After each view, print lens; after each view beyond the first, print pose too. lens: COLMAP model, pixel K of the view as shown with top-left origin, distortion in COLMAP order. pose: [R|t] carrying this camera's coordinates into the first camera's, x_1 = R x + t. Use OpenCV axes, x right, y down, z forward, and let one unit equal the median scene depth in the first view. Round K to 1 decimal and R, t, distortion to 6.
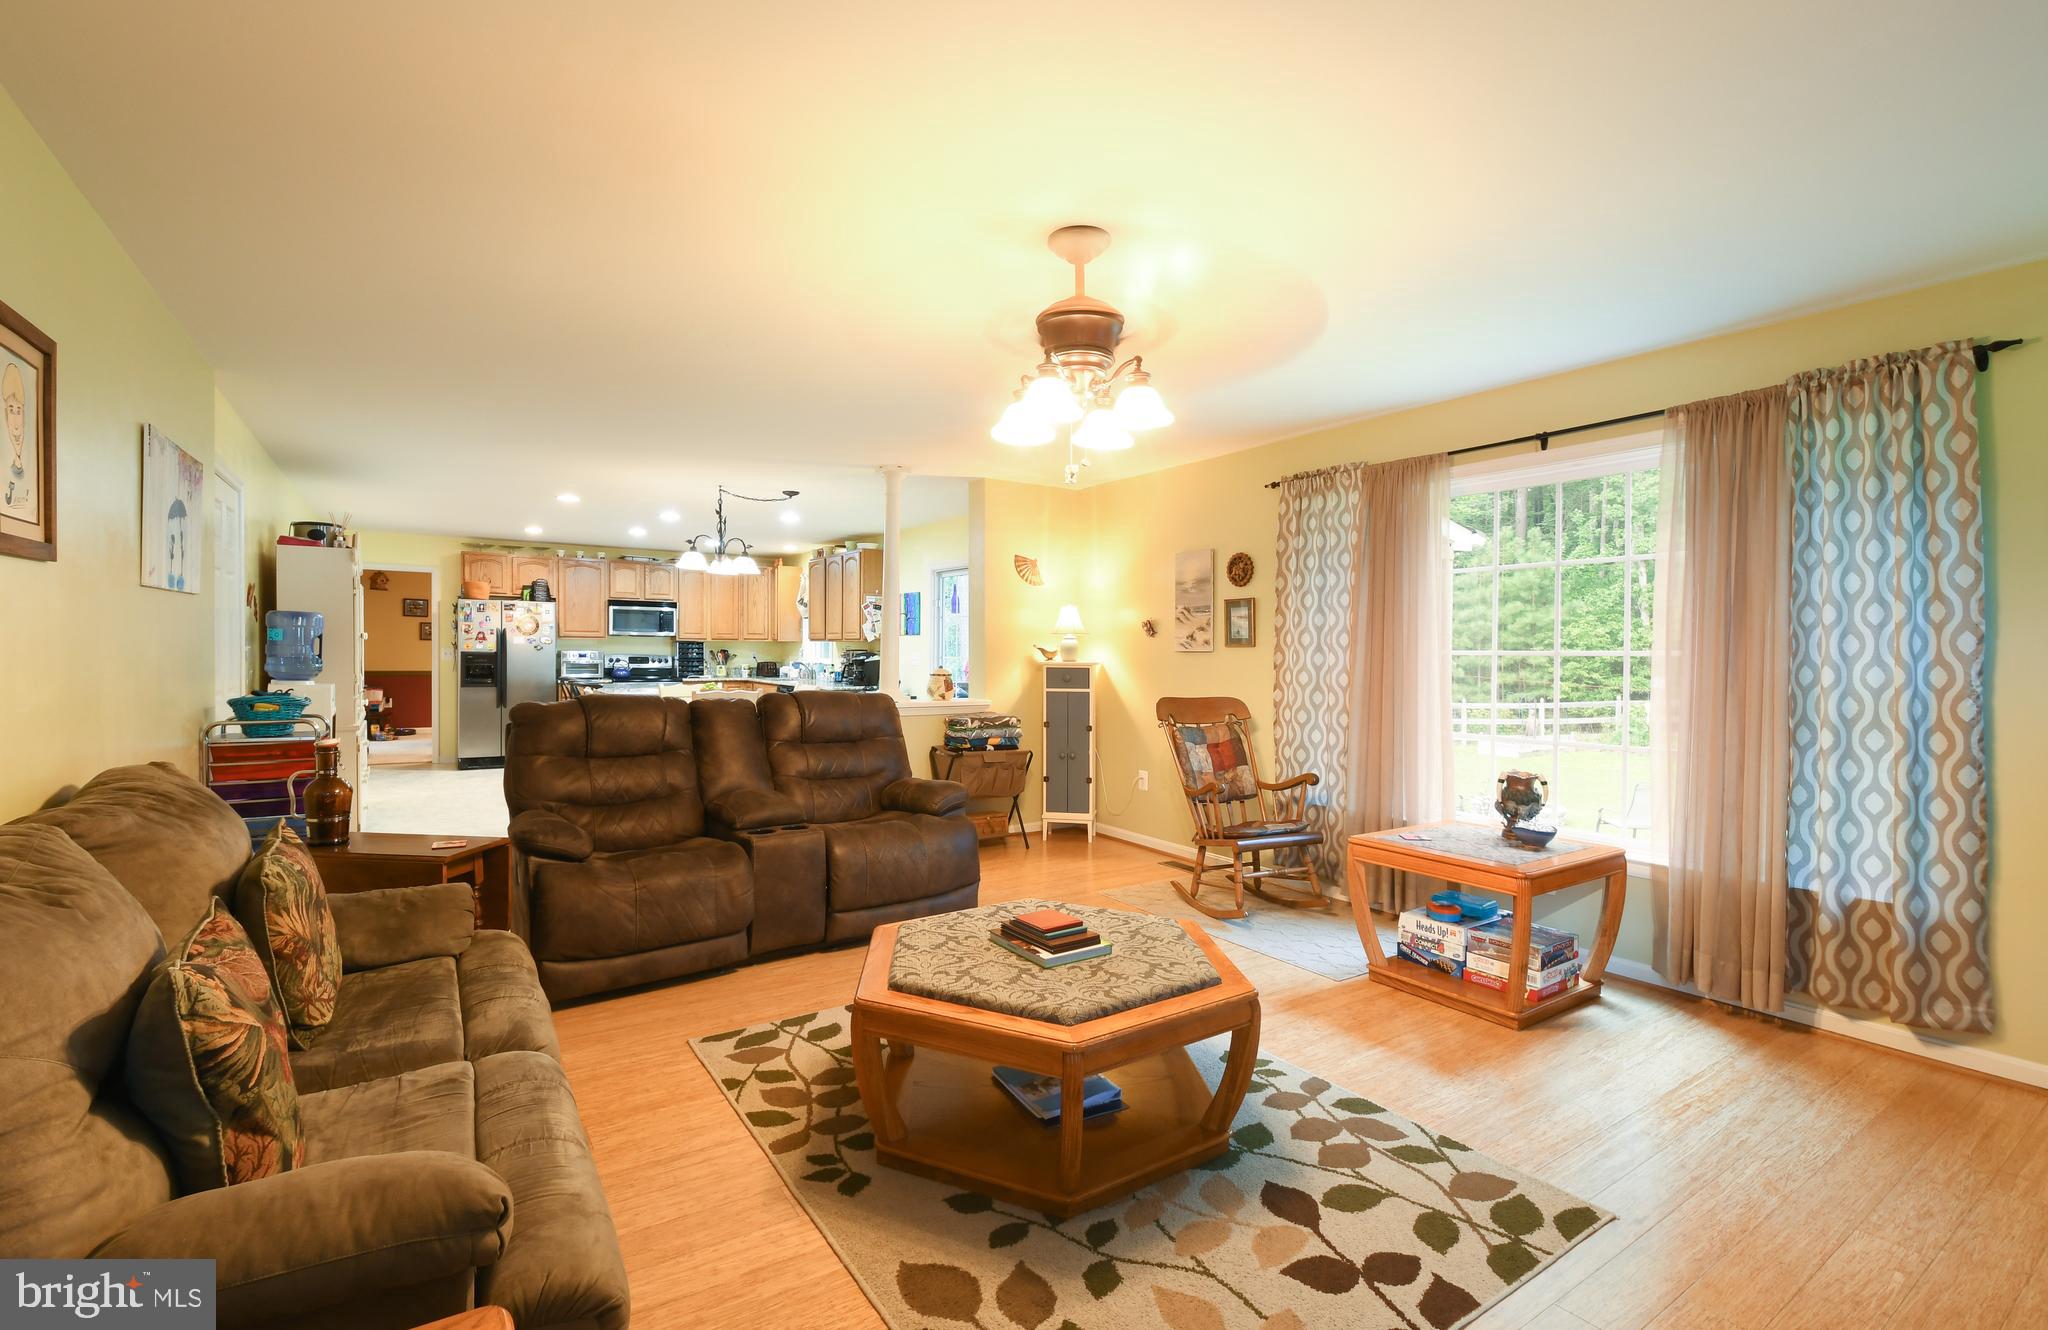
lens RADIAL K [[925.8, 0, 1004.8], [0, 925.8, 667.8], [0, 0, 1]] dist [0.000869, -0.000209]
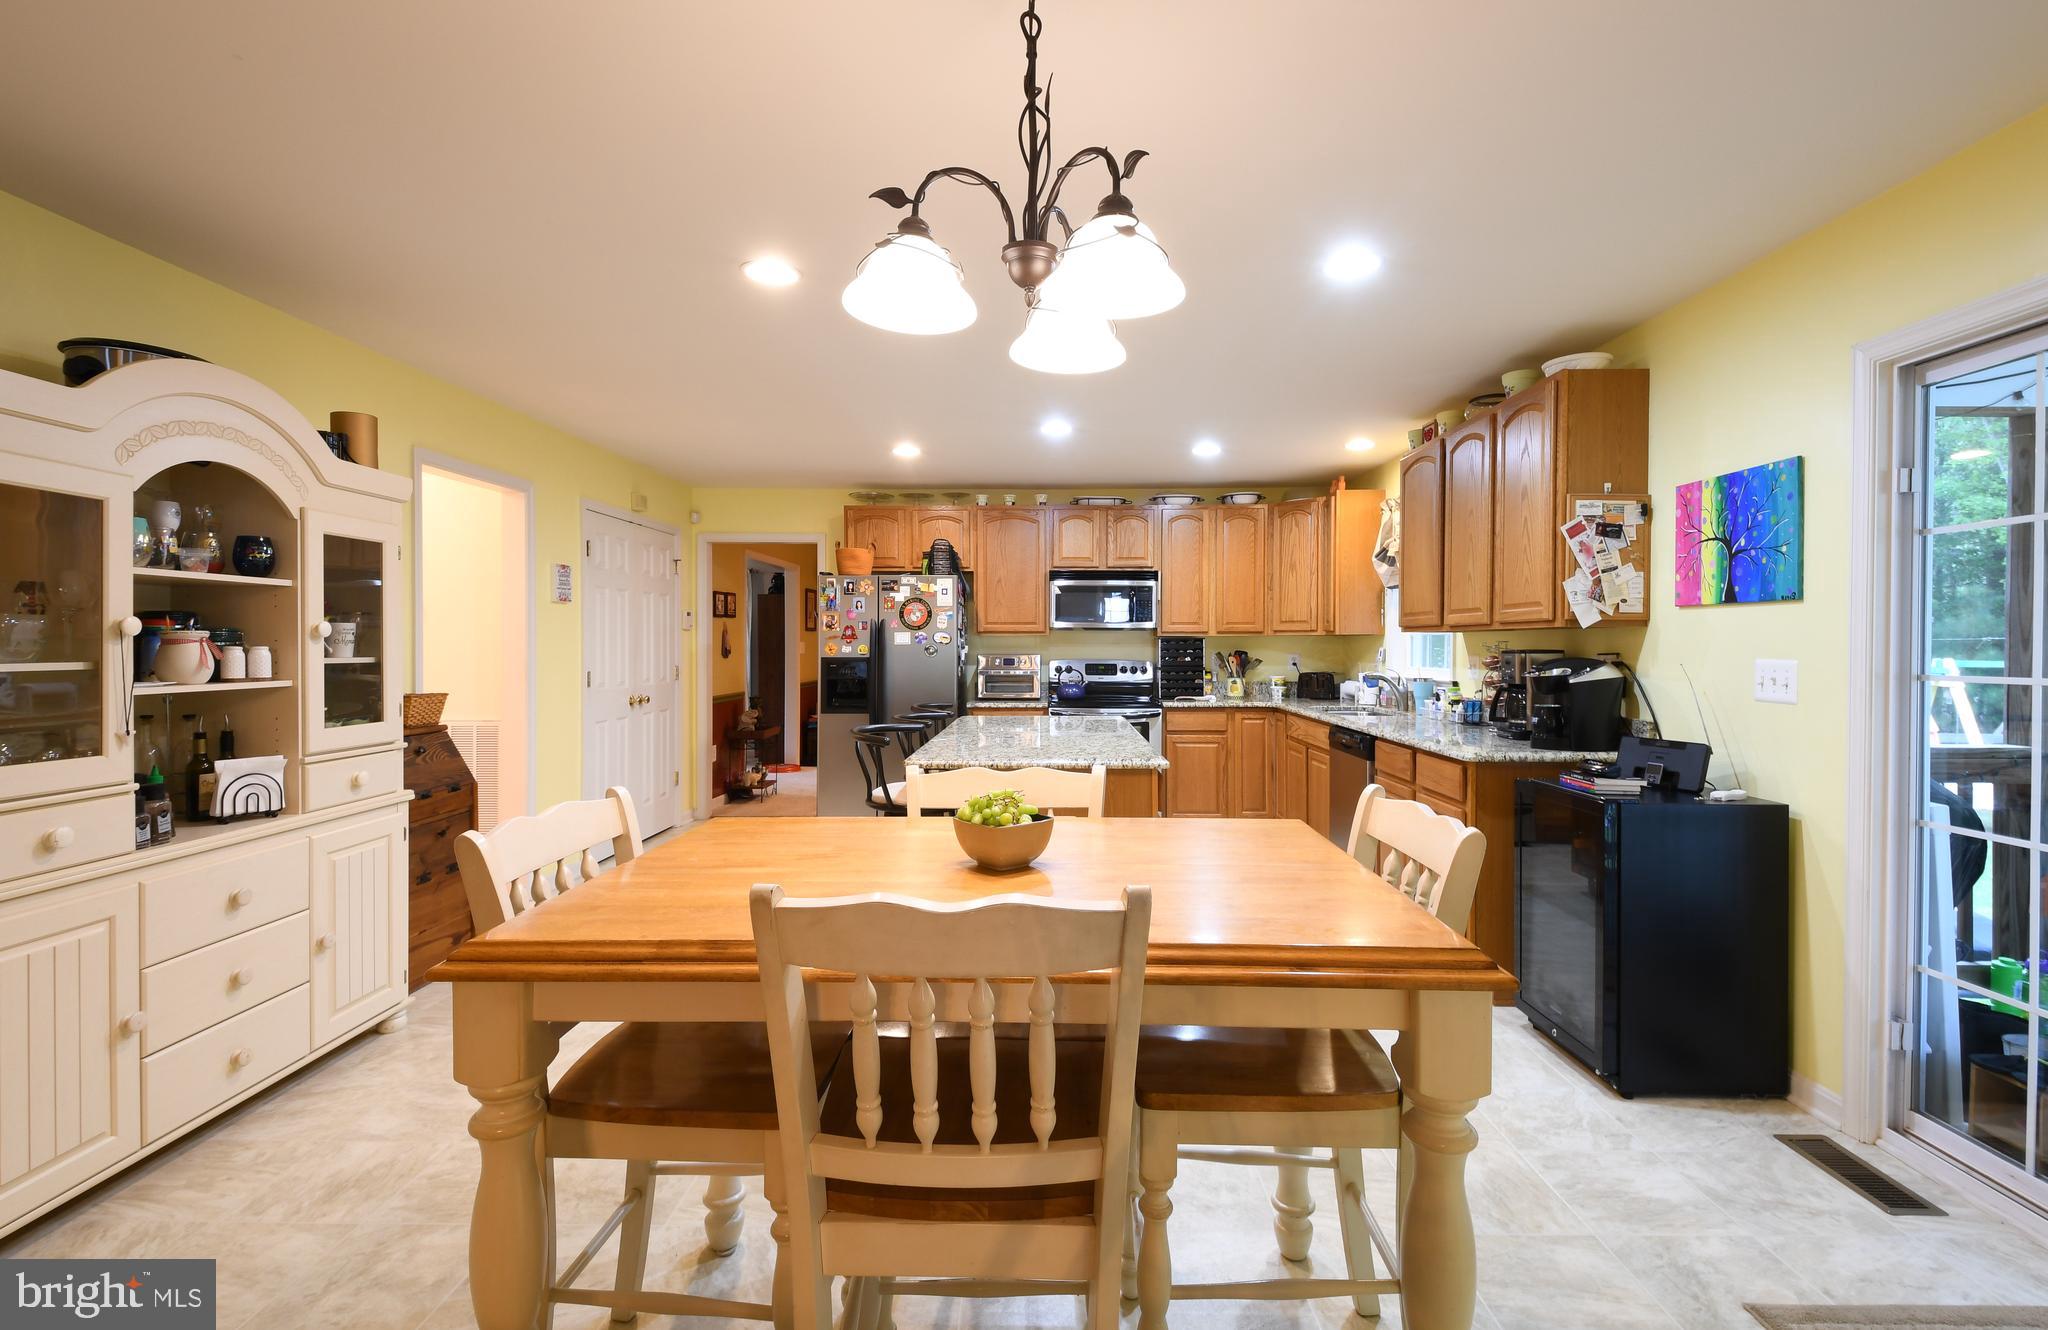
lens RADIAL K [[925.8, 0, 1026.1], [0, 925.8, 661.3], [0, 0, 1]] dist [0.000869, -0.000209]
pose [[0.836821, -0.001629, -0.547474, -0.108402], [-0.001295, 0.999987, -0.004956, -0.010720], [0.547475, 0.004856, 0.836808, 0.481215]]
